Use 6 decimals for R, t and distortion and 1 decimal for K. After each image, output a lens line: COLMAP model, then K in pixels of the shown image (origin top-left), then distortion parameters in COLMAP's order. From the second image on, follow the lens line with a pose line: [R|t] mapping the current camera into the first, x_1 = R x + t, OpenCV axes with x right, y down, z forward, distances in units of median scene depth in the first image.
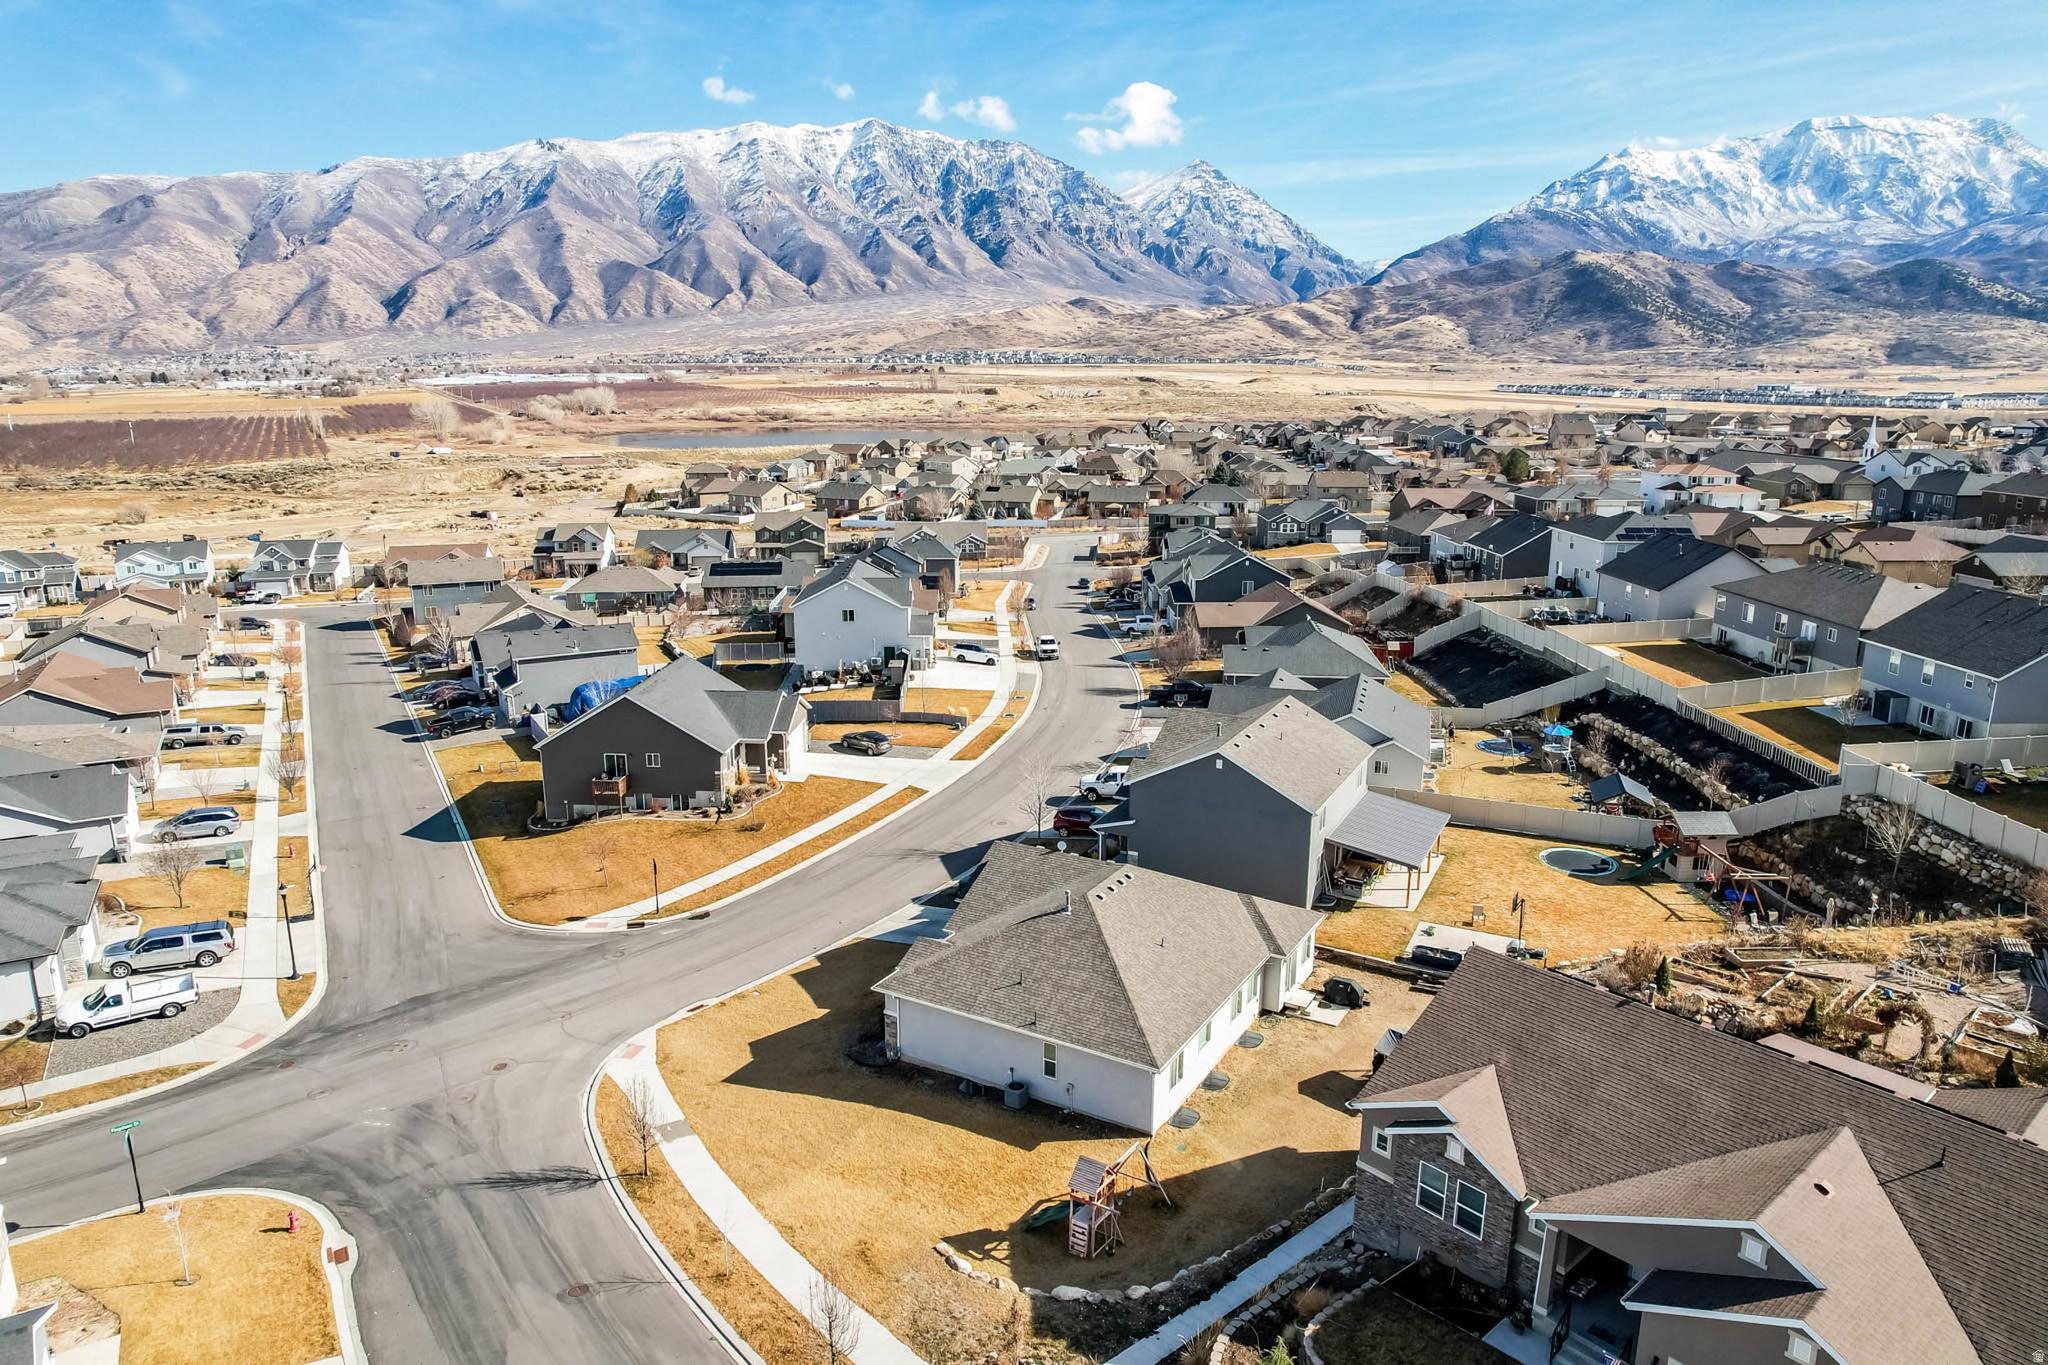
lens RADIAL K [[1312.1, 0, 1020.9], [0, 1312.1, 688.3], [0, 0, 1]] dist [-0.079293, 0.061568]
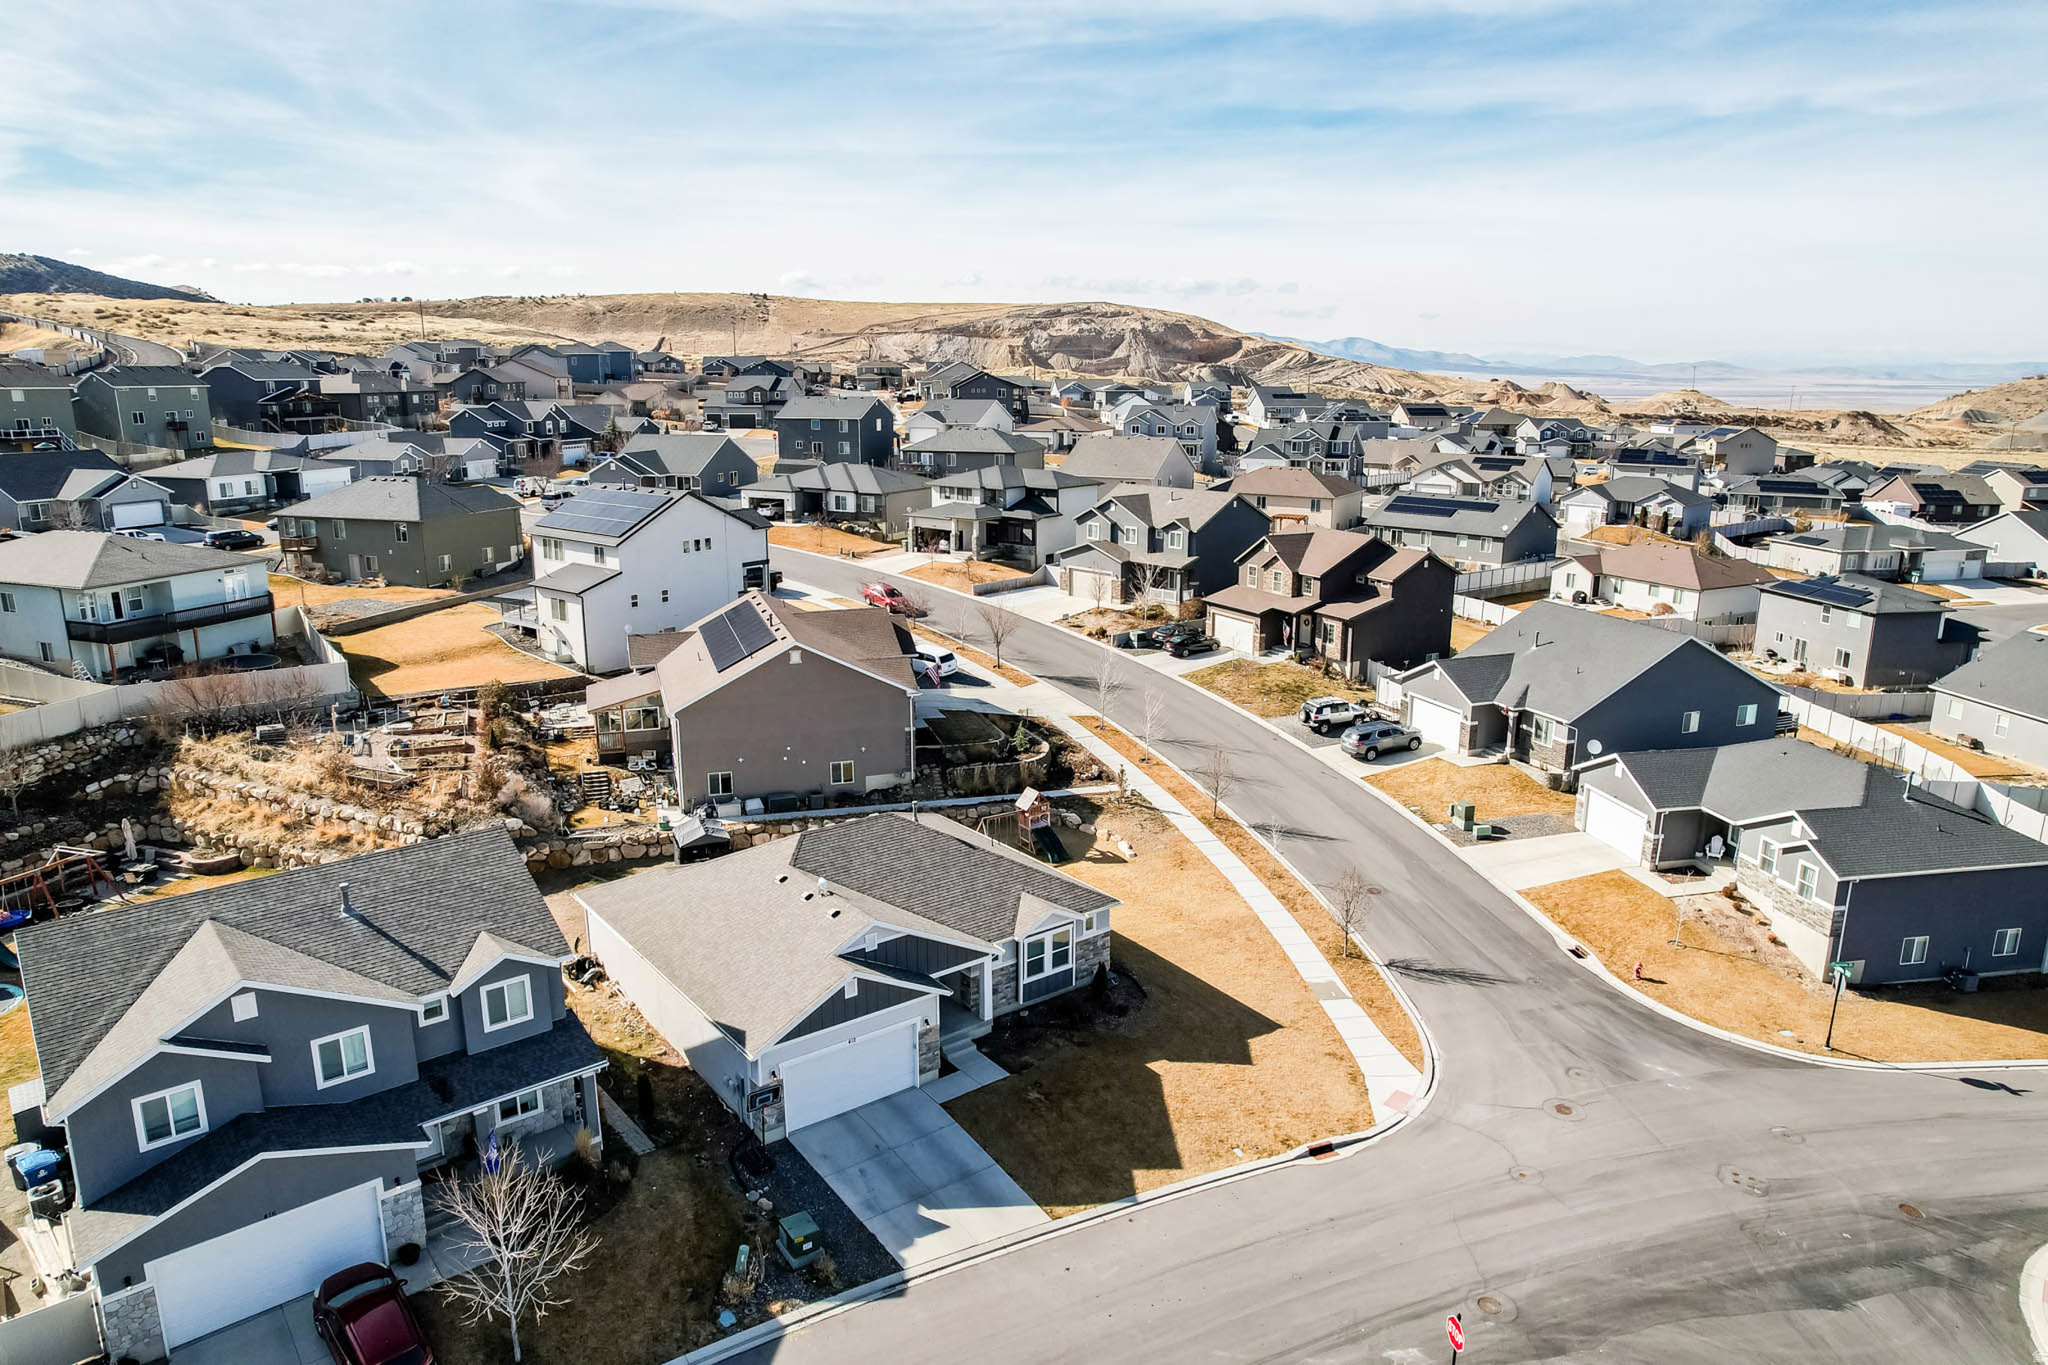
lens RADIAL K [[1312.1, 0, 1020.9], [0, 1312.1, 688.3], [0, 0, 1]] dist [-0.079293, 0.061568]
pose [[-0.924777, -0.095658, 0.368289, -0.404716], [0.083818, 0.892899, 0.442386, -0.359428], [-0.371162, 0.439978, -0.817715, 1.861012]]
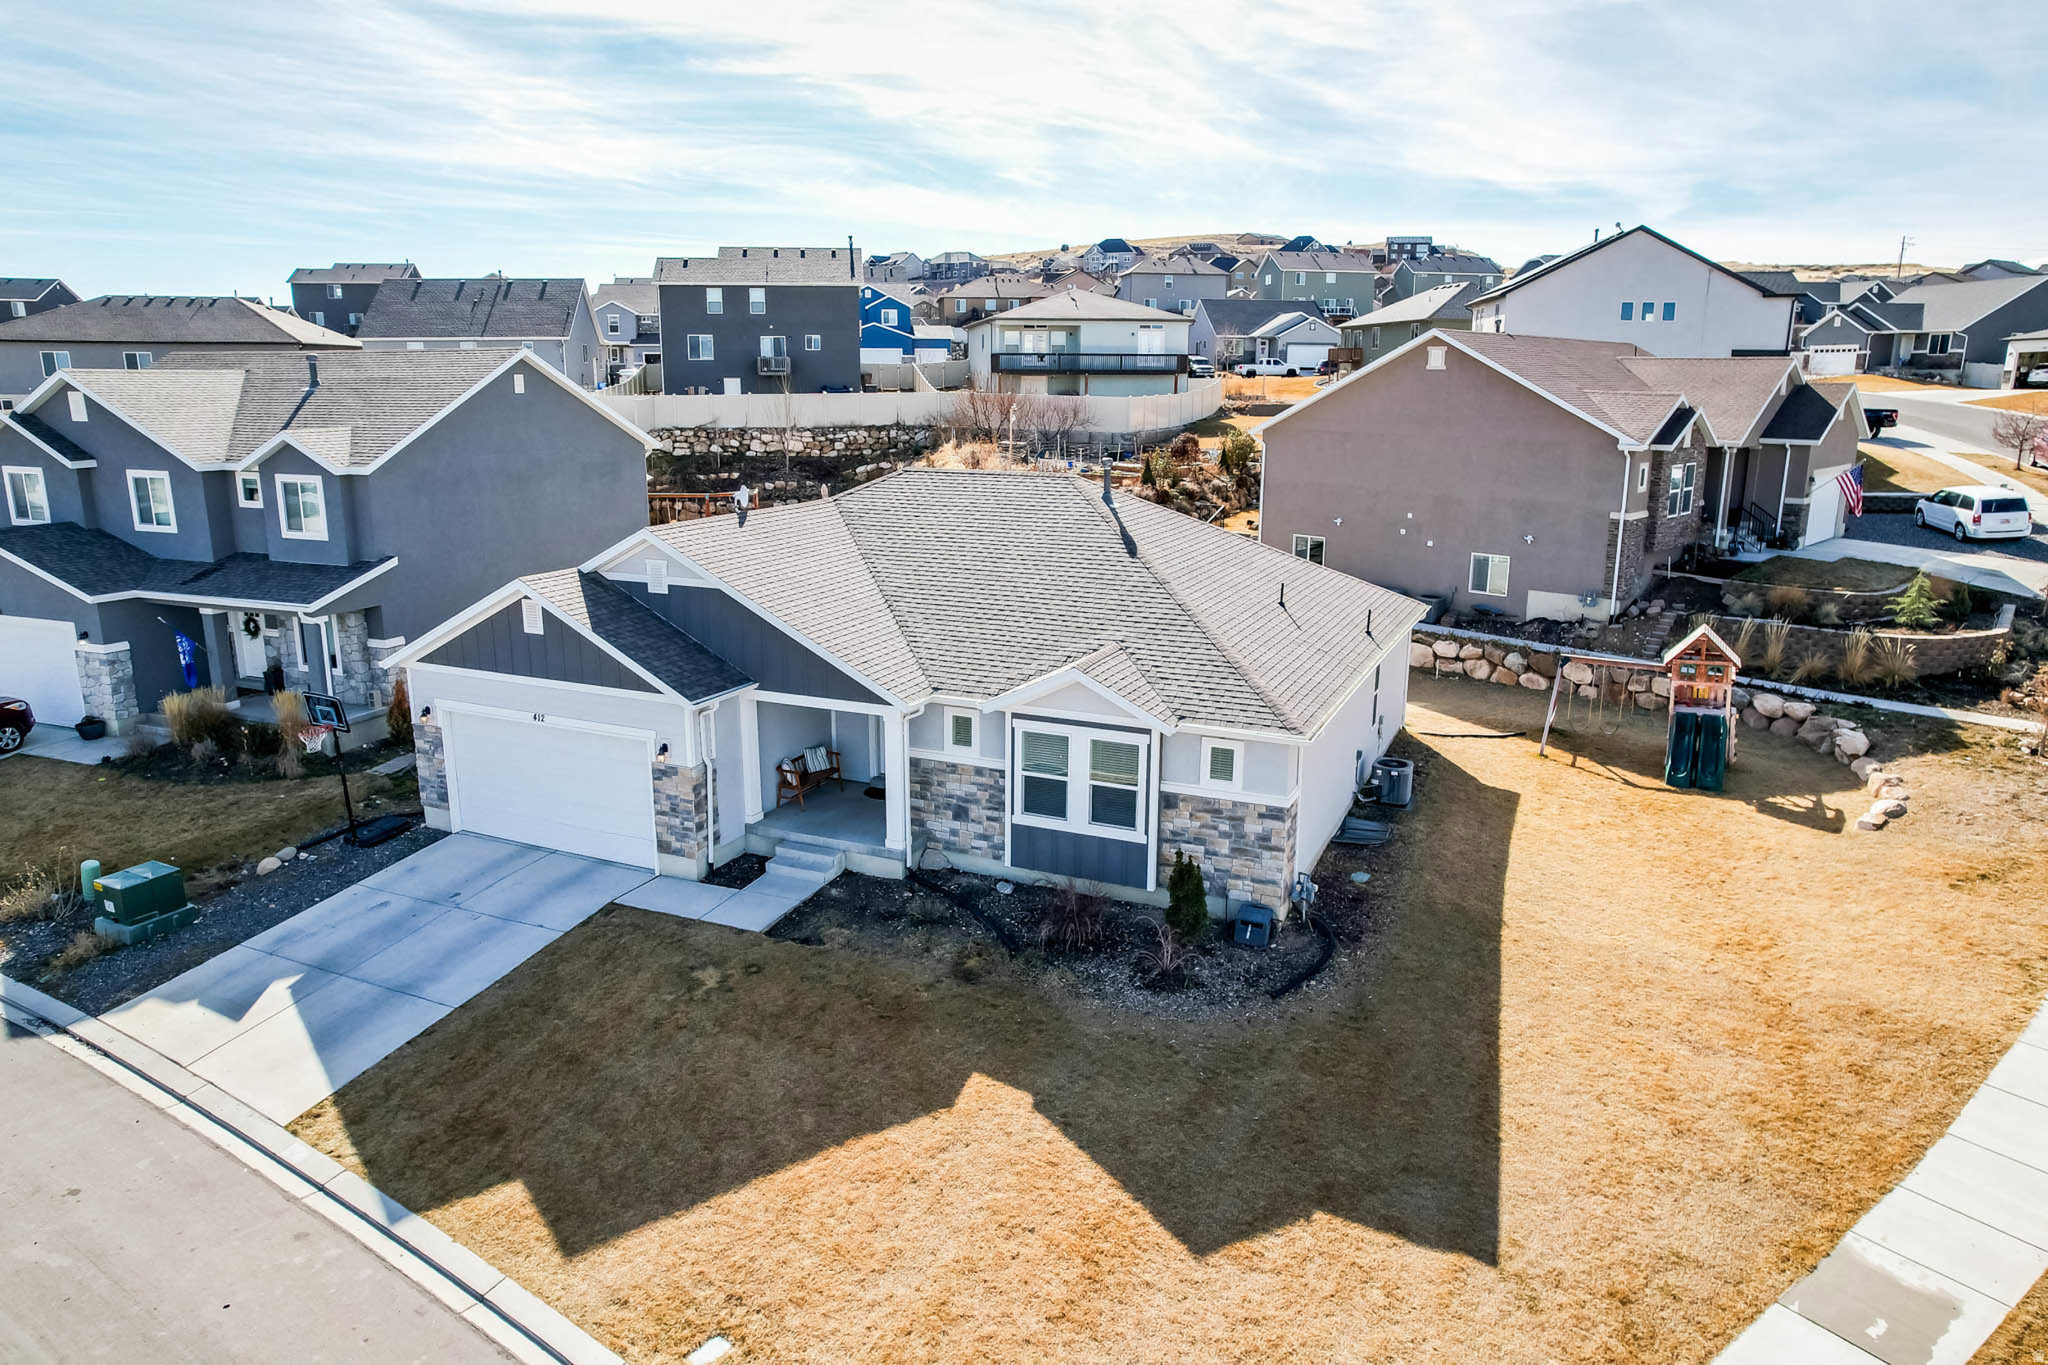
lens RADIAL K [[1312.1, 0, 1020.9], [0, 1312.1, 688.3], [0, 0, 1]] dist [-0.079293, 0.061568]
pose [[-0.097190, -0.235205, 0.967074, -0.482350], [0.227945, 0.940586, 0.251671, 0.114278], [-0.968811, 0.244900, -0.037802, 1.166765]]
